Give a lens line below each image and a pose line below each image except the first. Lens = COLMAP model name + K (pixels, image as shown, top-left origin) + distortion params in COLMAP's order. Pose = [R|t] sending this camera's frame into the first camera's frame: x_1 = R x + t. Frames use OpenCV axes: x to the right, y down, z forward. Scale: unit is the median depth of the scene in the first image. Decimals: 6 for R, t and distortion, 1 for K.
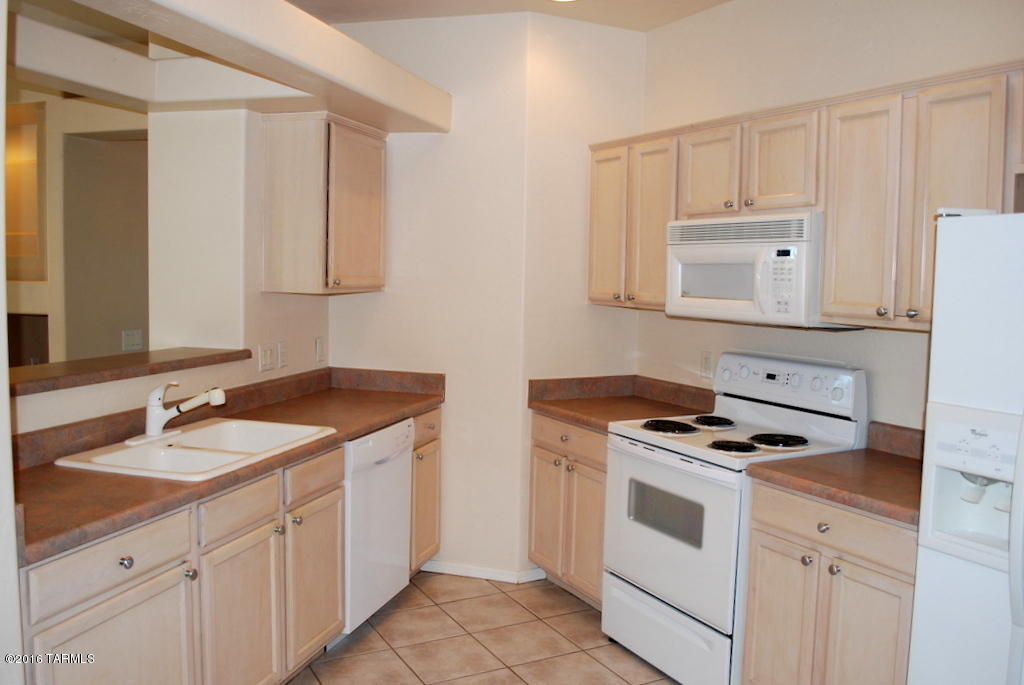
lens RADIAL K [[860.8, 0, 508.7], [0, 860.8, 339.1], [0, 0, 1]] dist [-0.095603, 0.016884]
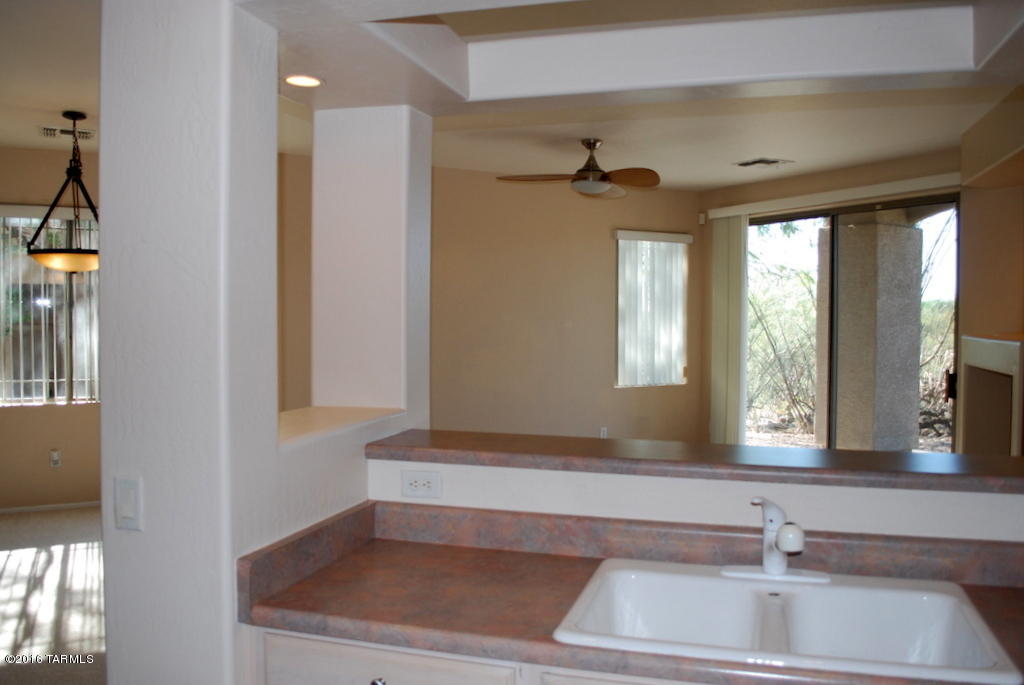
lens RADIAL K [[860.8, 0, 512.9], [0, 860.8, 338.1], [0, 0, 1]] dist [-0.095603, 0.016884]
pose [[-0.007416, 0.014658, -0.999865, 0.220185], [-0.082360, 0.996486, 0.015219, -0.056750], [0.996575, 0.082462, -0.006182, 0.691701]]
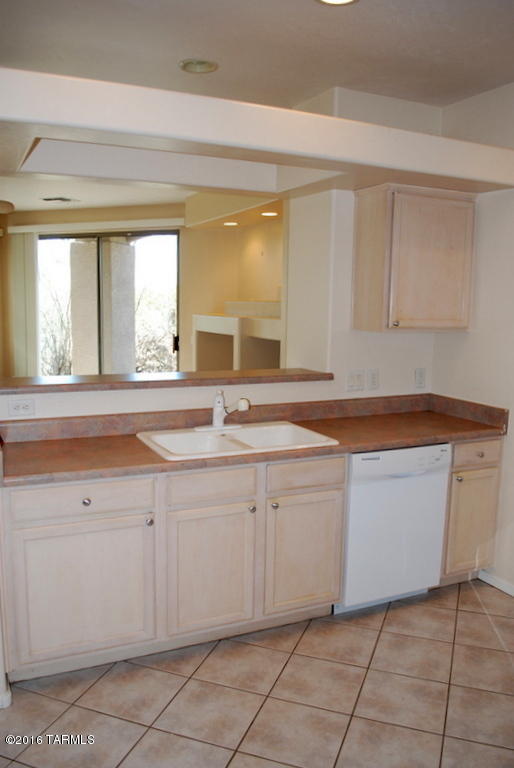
lens RADIAL K [[645.6, 0, 269.6], [0, 645.6, 379.1], [0, 0, 1]] dist [-0.095603, 0.016884]
pose [[0.675399, 0.084860, -0.732554, 0.390064], [-0.063695, 0.996358, 0.056694, -0.031378], [0.734697, 0.008369, 0.678344, 0.277675]]
